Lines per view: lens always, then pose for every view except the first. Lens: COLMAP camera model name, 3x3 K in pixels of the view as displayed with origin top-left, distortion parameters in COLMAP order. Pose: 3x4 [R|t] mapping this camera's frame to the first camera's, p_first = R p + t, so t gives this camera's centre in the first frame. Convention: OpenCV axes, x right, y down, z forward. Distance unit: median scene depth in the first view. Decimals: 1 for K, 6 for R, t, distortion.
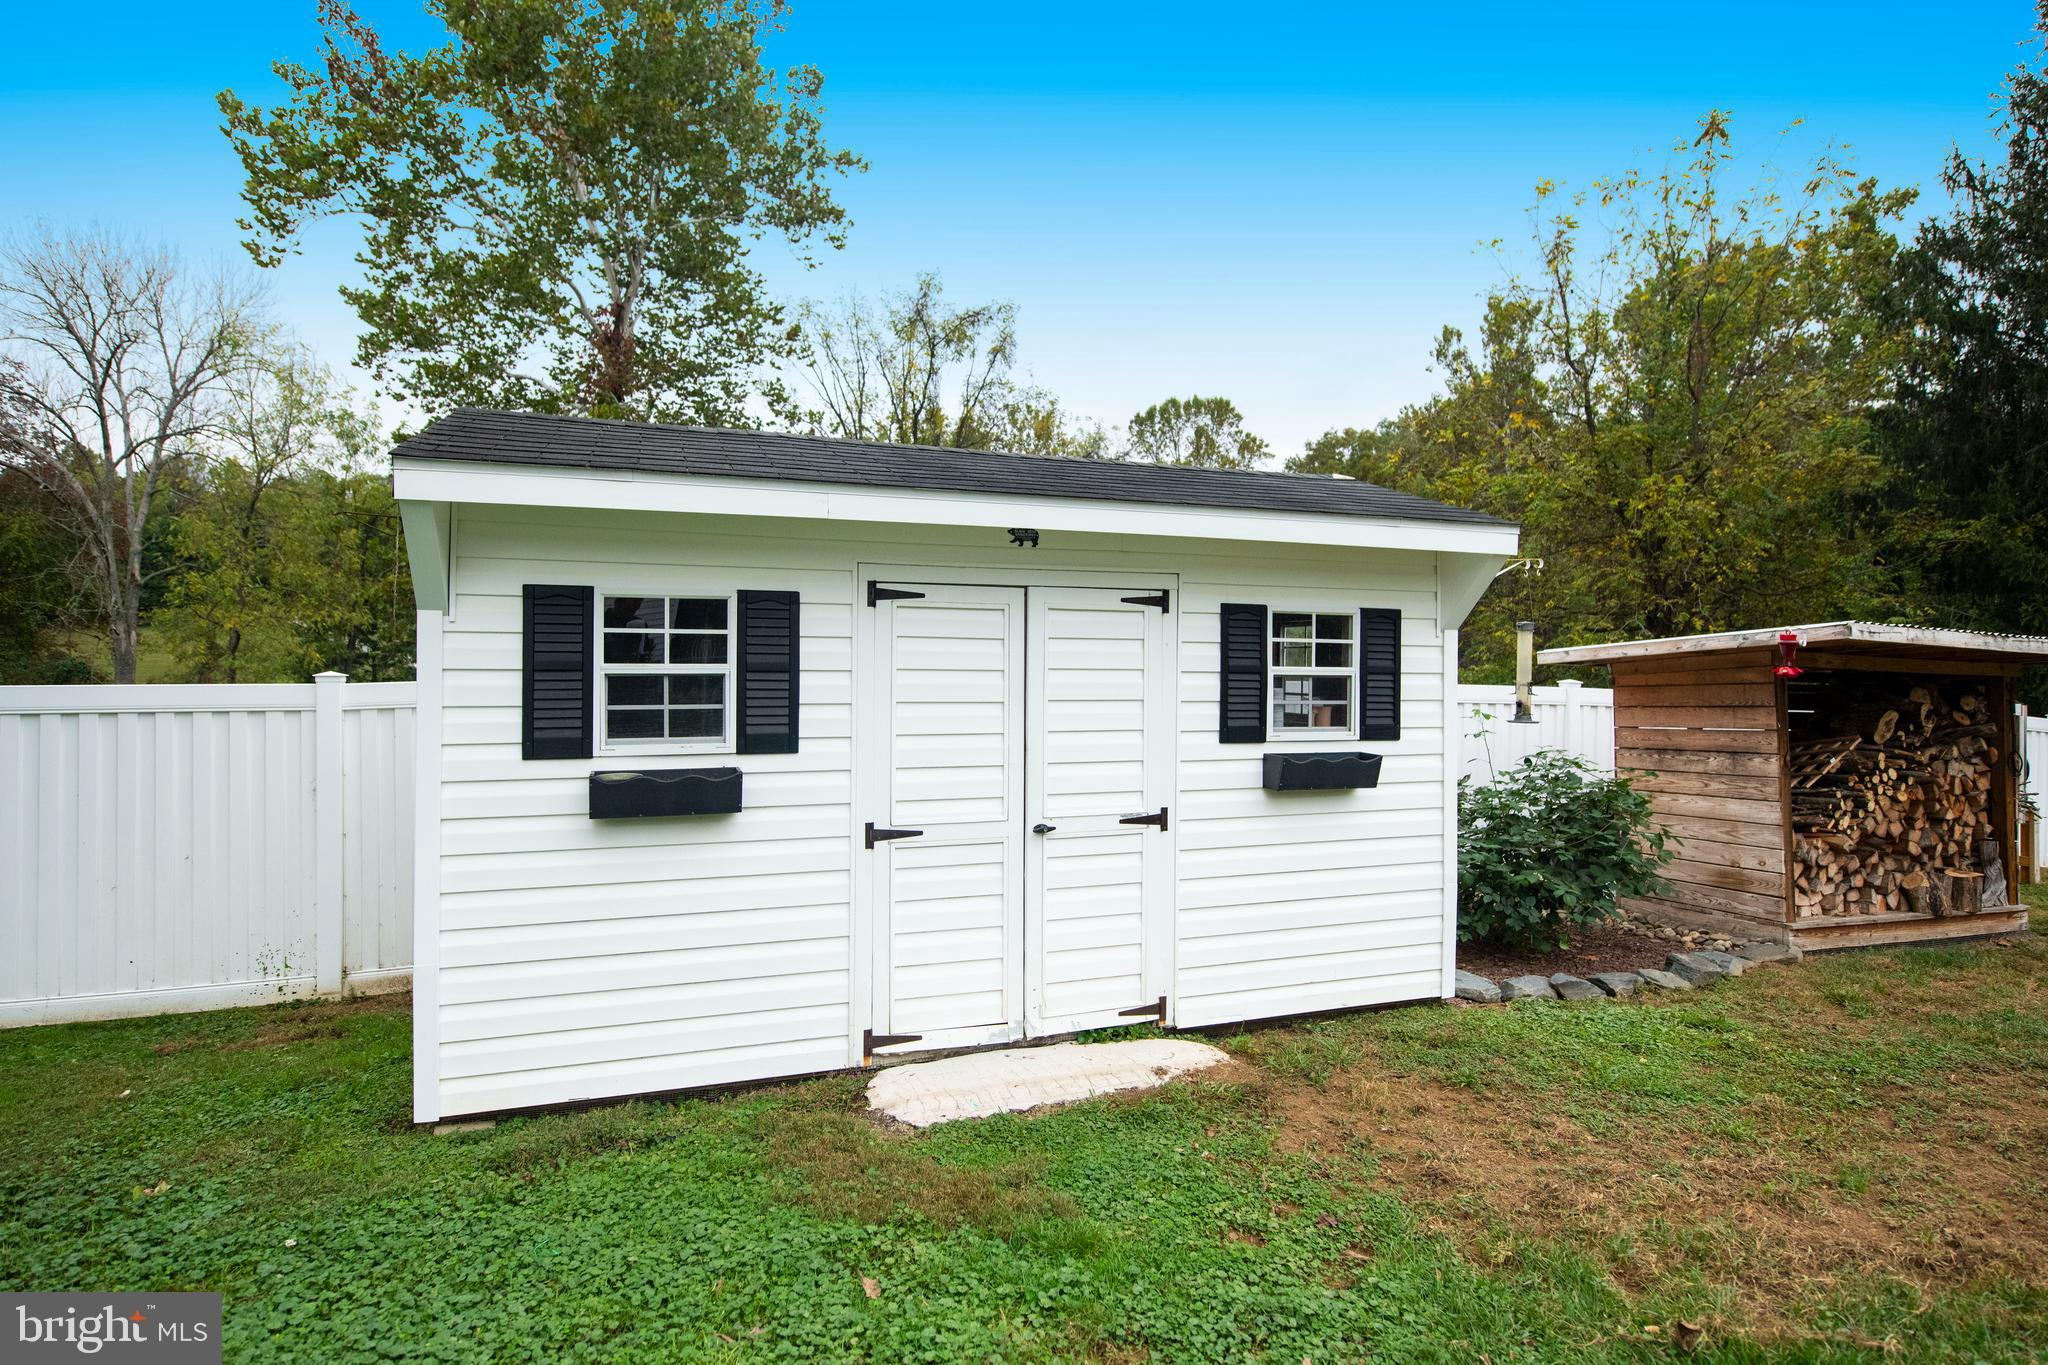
lens RADIAL K [[1055.2, 0, 1025.0], [0, 1055.2, 659.3], [0, 0, 1]] dist [-0.005298, -0.000567]
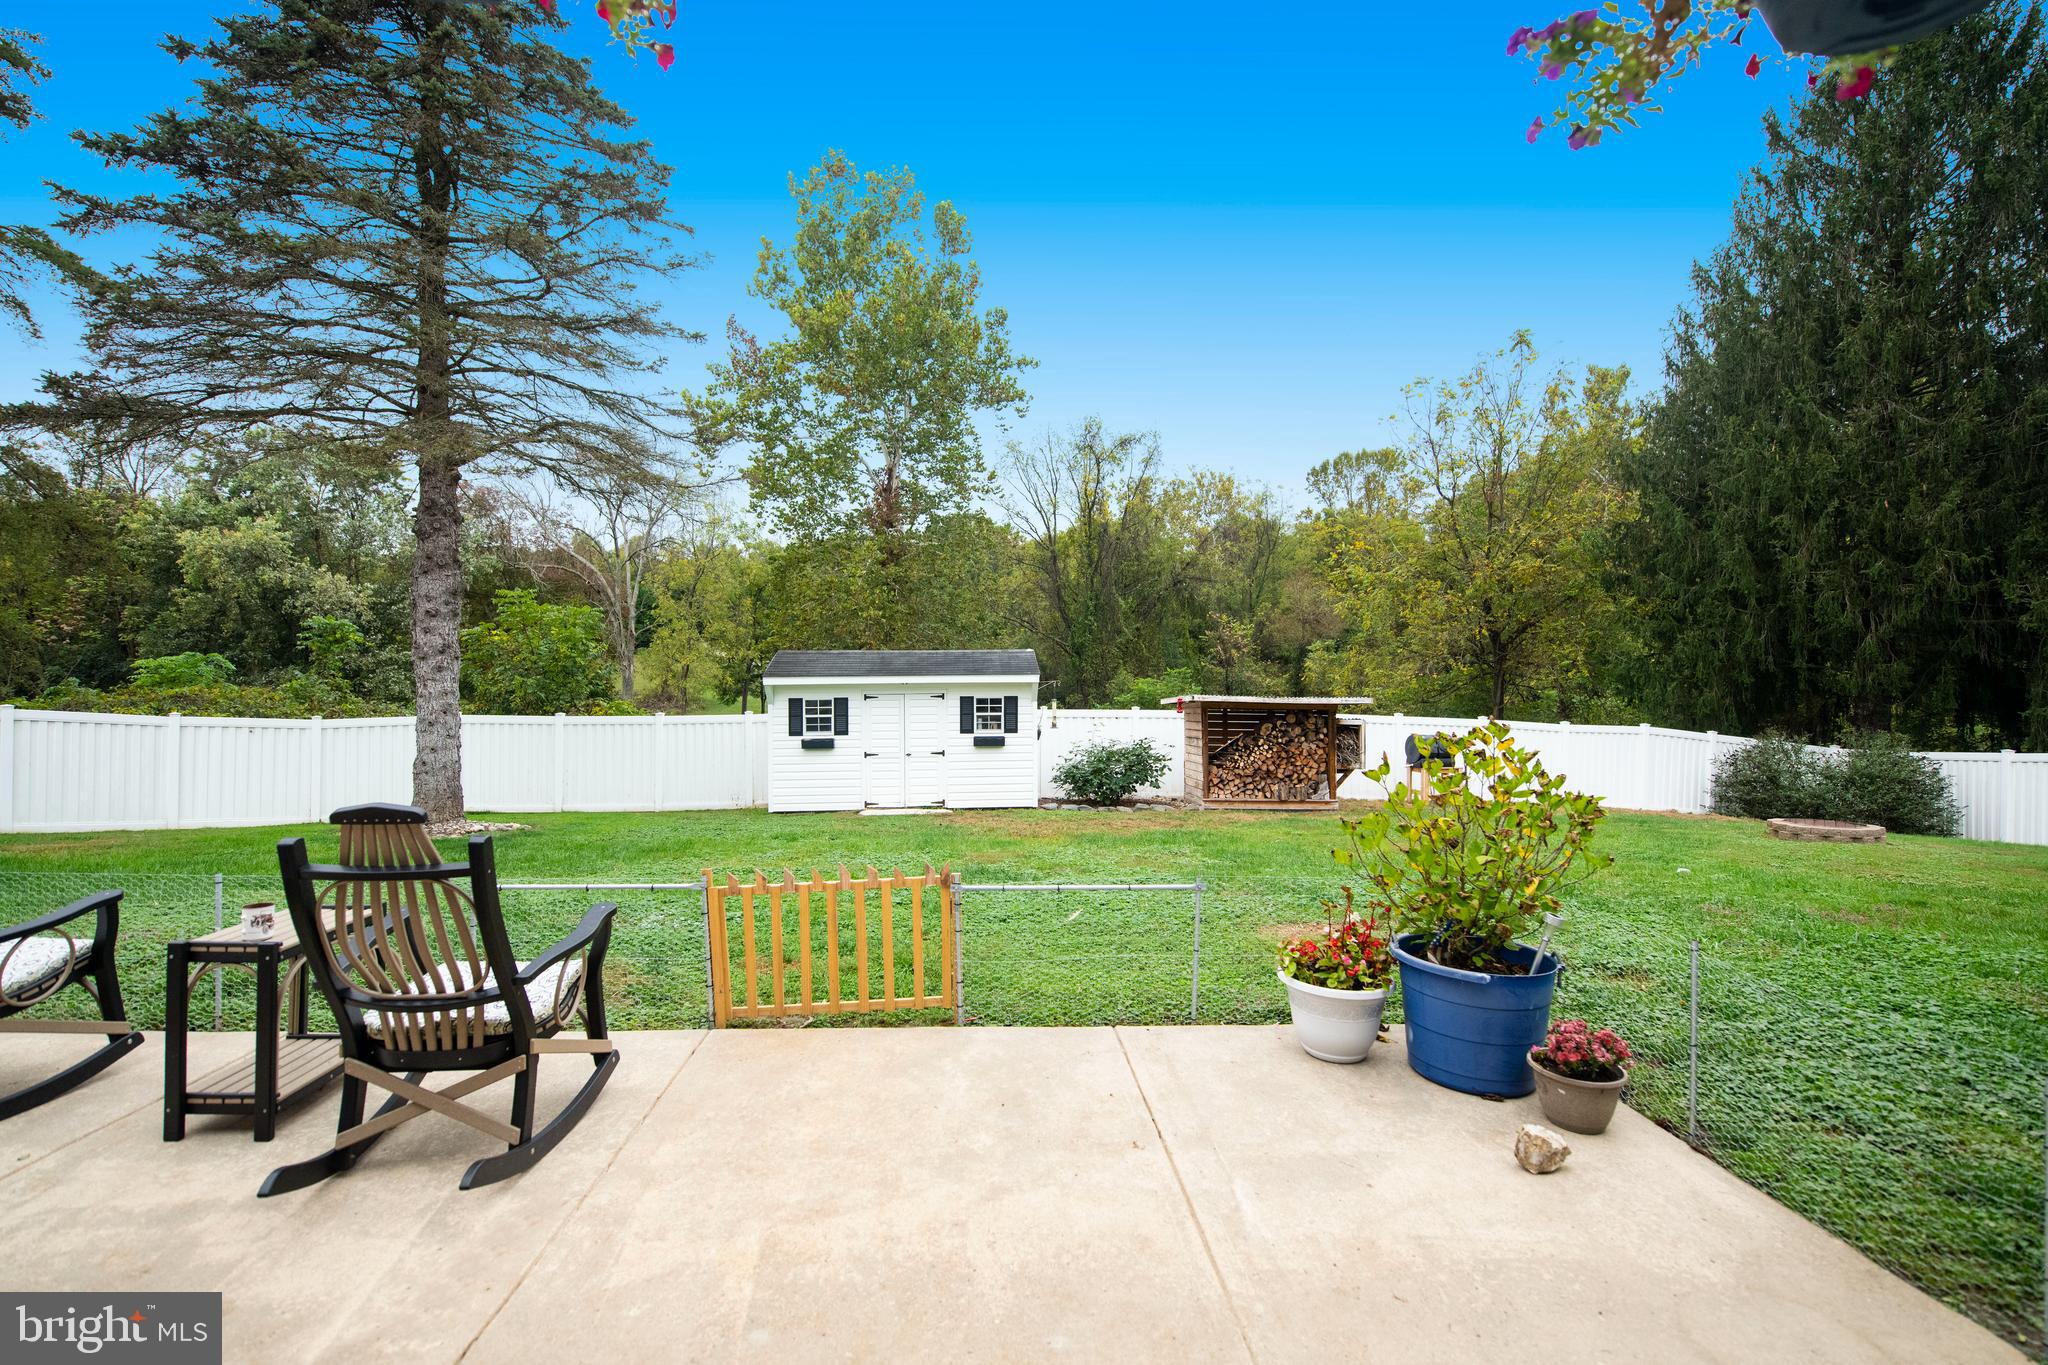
lens RADIAL K [[895.1, 0, 1026.5], [0, 895.1, 675.5], [0, 0, 1]] dist [-0.012868, 0.000335]
pose [[0.964703, -0.011705, -0.263079, 0.197718], [0.014822, 0.999841, 0.009867, -0.024453], [0.262921, -0.013418, 0.964724, -0.317150]]
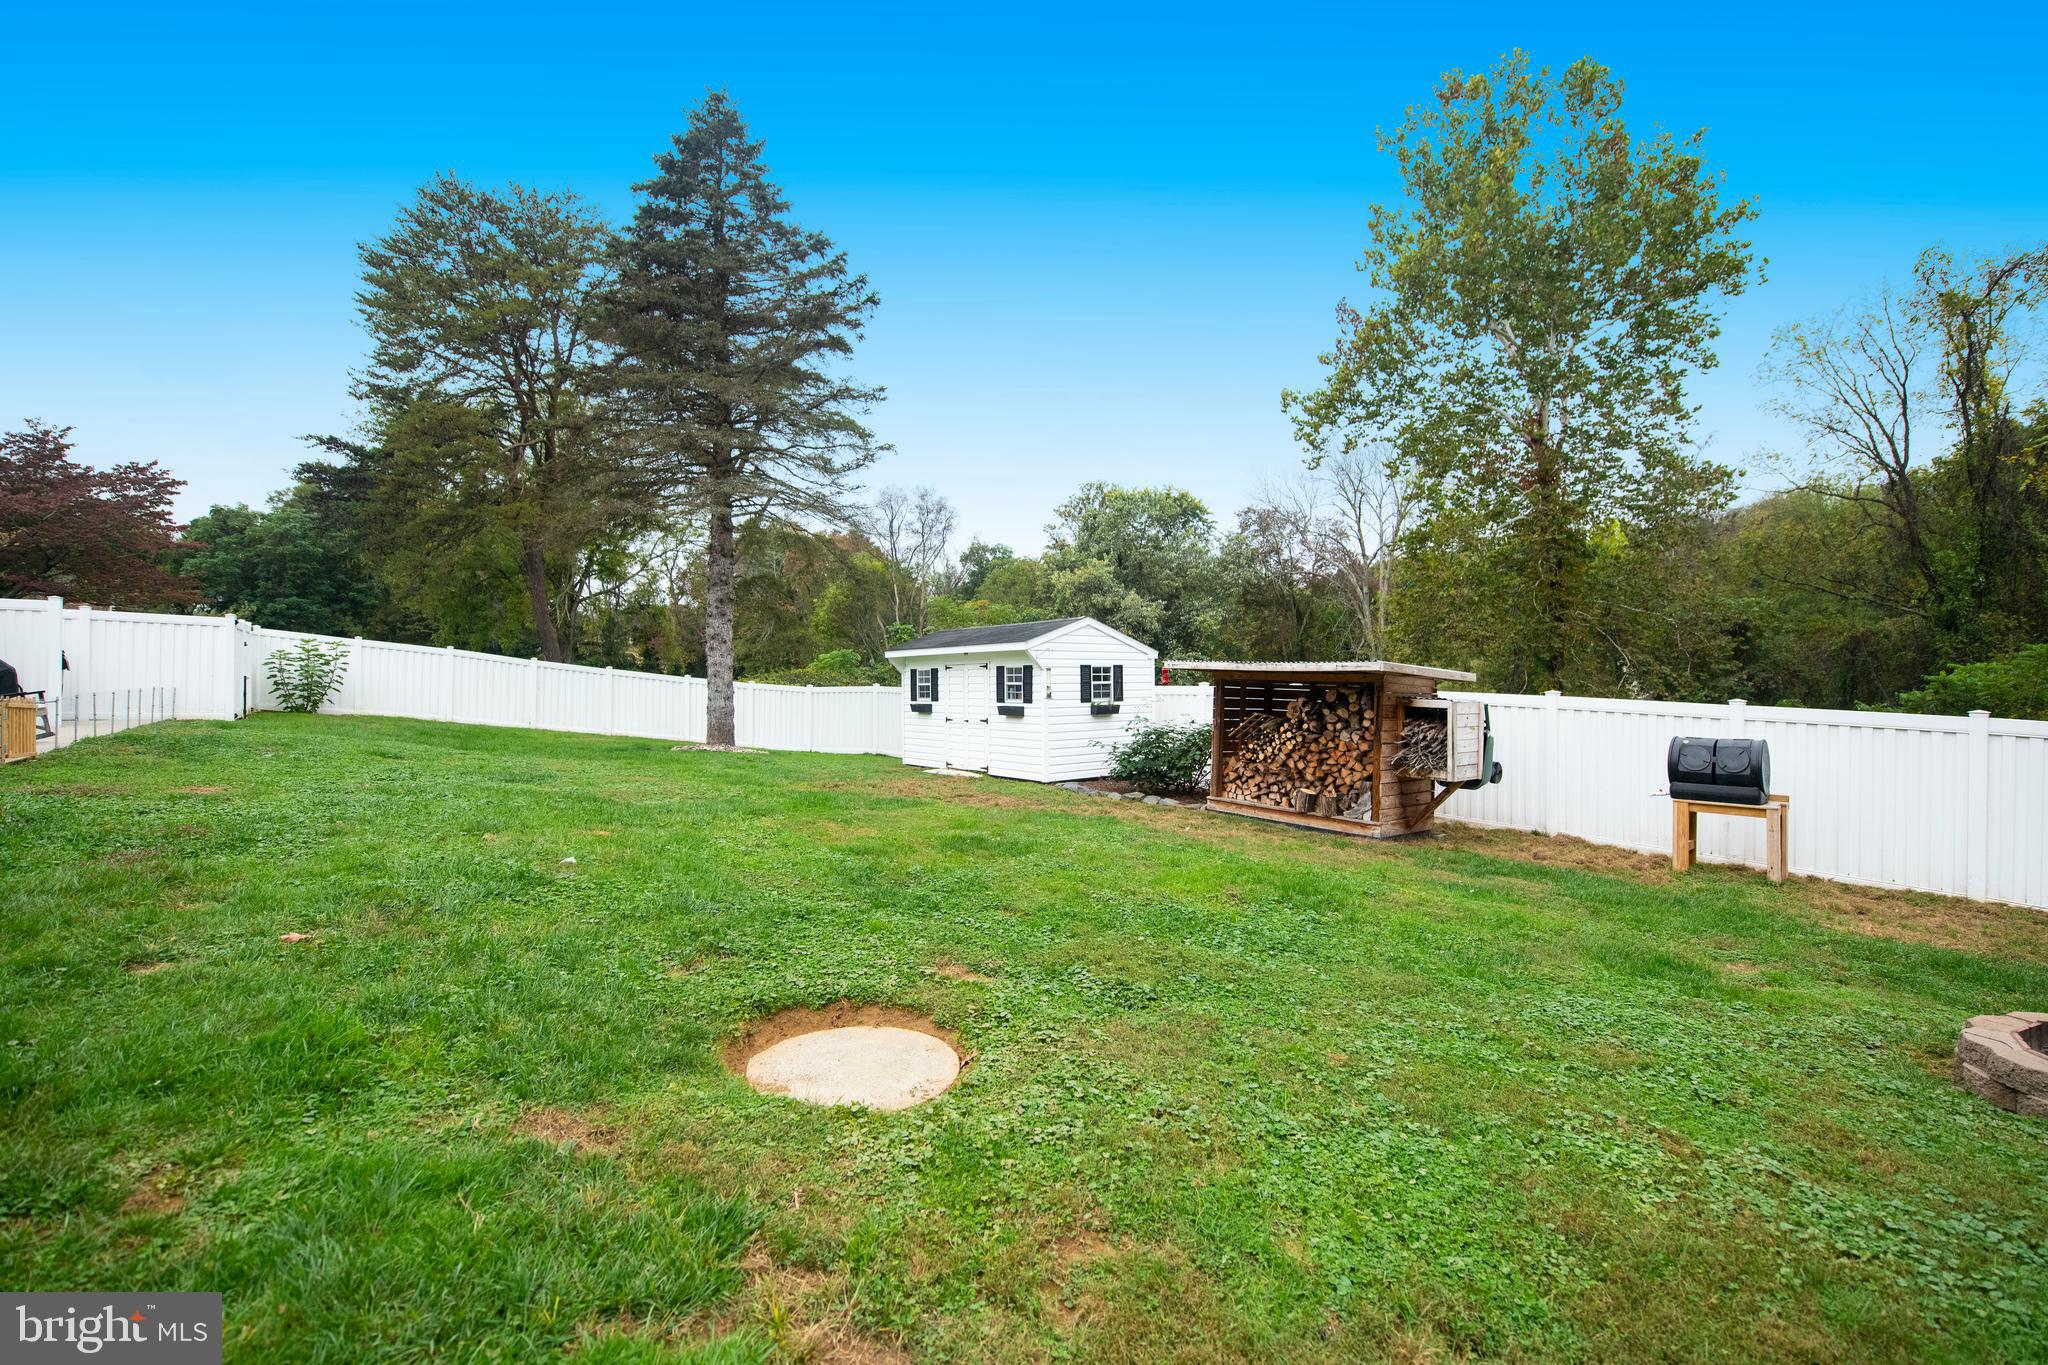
lens RADIAL K [[895.1, 0, 1026.5], [0, 895.1, 675.5], [0, 0, 1]] dist [-0.012868, 0.000335]
pose [[0.321358, -0.012774, -0.946872, 0.516945], [0.021986, 0.999740, -0.006025, 0.000500], [0.946703, -0.018881, 0.321555, 0.009744]]
